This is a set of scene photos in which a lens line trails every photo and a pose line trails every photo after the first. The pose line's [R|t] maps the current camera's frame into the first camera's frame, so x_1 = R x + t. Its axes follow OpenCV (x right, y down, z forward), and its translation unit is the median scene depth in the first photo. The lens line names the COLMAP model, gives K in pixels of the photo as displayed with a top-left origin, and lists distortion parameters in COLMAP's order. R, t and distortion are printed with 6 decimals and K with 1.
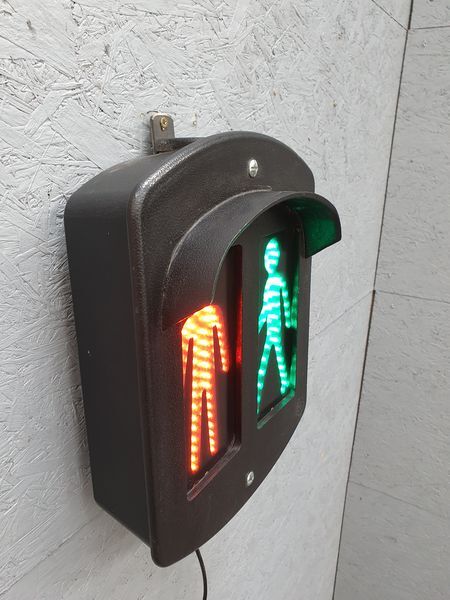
lens RADIAL K [[468.9, 0, 221.2], [0, 468.9, 299.2], [0, 0, 1]] dist [-0.013247, 0.046077]
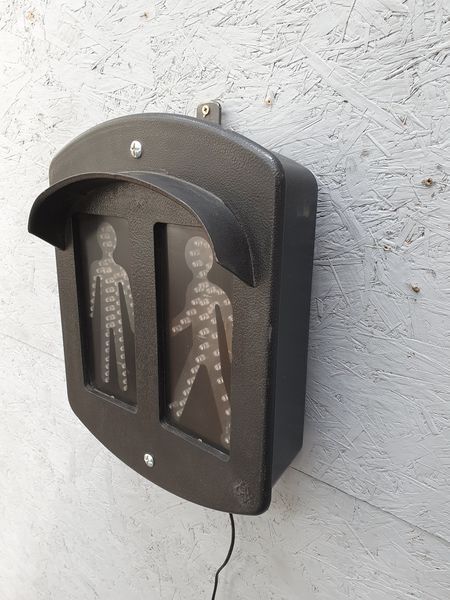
lens RADIAL K [[468.9, 0, 230.4], [0, 468.9, 298.0], [0, 0, 1]] dist [-0.013247, 0.046077]
pose [[-0.116615, 0.285994, -0.951109, 1.140375], [-0.296618, 0.903908, 0.308169, -0.372998], [0.947850, 0.318053, -0.020579, 1.351429]]
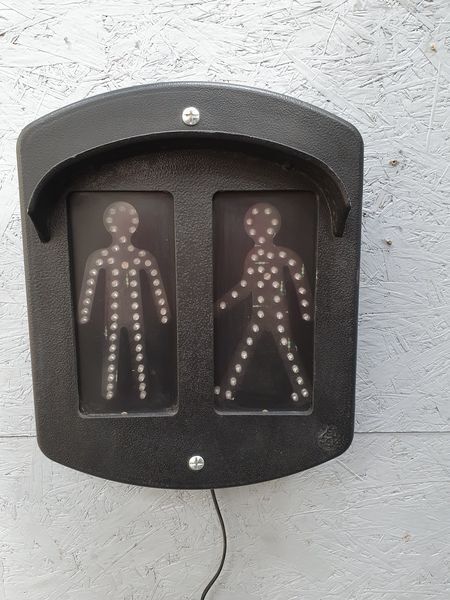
lens RADIAL K [[468.9, 0, 223.4], [0, 468.9, 303.0], [0, 0, 1]] dist [-0.013247, 0.046077]
pose [[0.557994, 0.144773, -0.817119, 0.998363], [-0.244055, 0.969748, 0.005155, 0.080715], [0.793146, 0.196546, 0.576446, 0.574594]]
